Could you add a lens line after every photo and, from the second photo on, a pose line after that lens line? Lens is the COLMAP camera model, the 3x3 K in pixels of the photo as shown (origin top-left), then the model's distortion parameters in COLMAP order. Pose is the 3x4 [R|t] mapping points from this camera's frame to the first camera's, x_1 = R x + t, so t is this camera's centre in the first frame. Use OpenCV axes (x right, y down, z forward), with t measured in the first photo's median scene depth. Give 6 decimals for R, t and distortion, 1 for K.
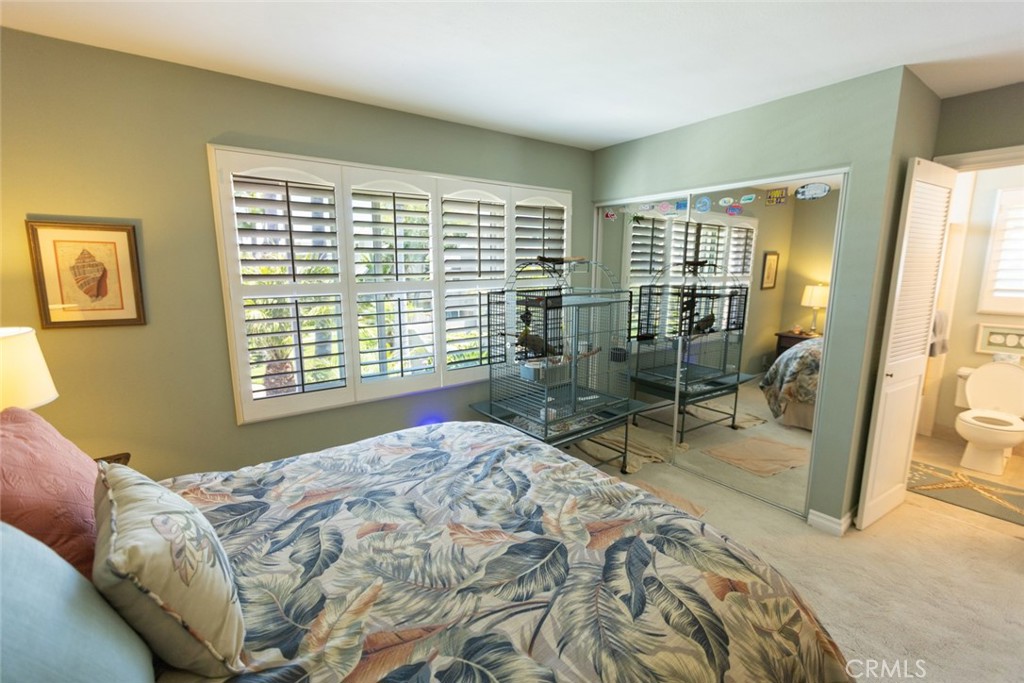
lens RADIAL K [[450.6, 0, 511.9], [0, 450.6, 344.1], [0, 0, 1]] dist [0.004599, -0.003633]
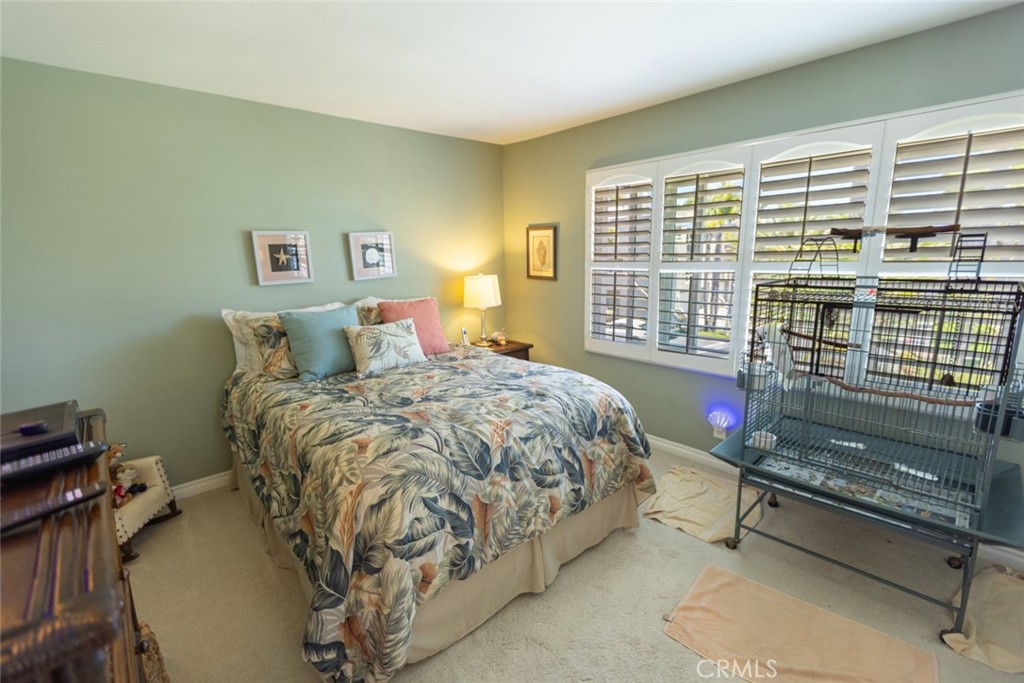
lens RADIAL K [[451.3, 0, 504.0], [0, 451.3, 344.1], [0, 0, 1]] dist [0.000124, -0.000381]
pose [[0.092545, 0.201816, -0.975041, 1.492302], [-0.150042, 0.970889, 0.186715, -0.154509], [0.984339, 0.129017, 0.120132, 0.910765]]
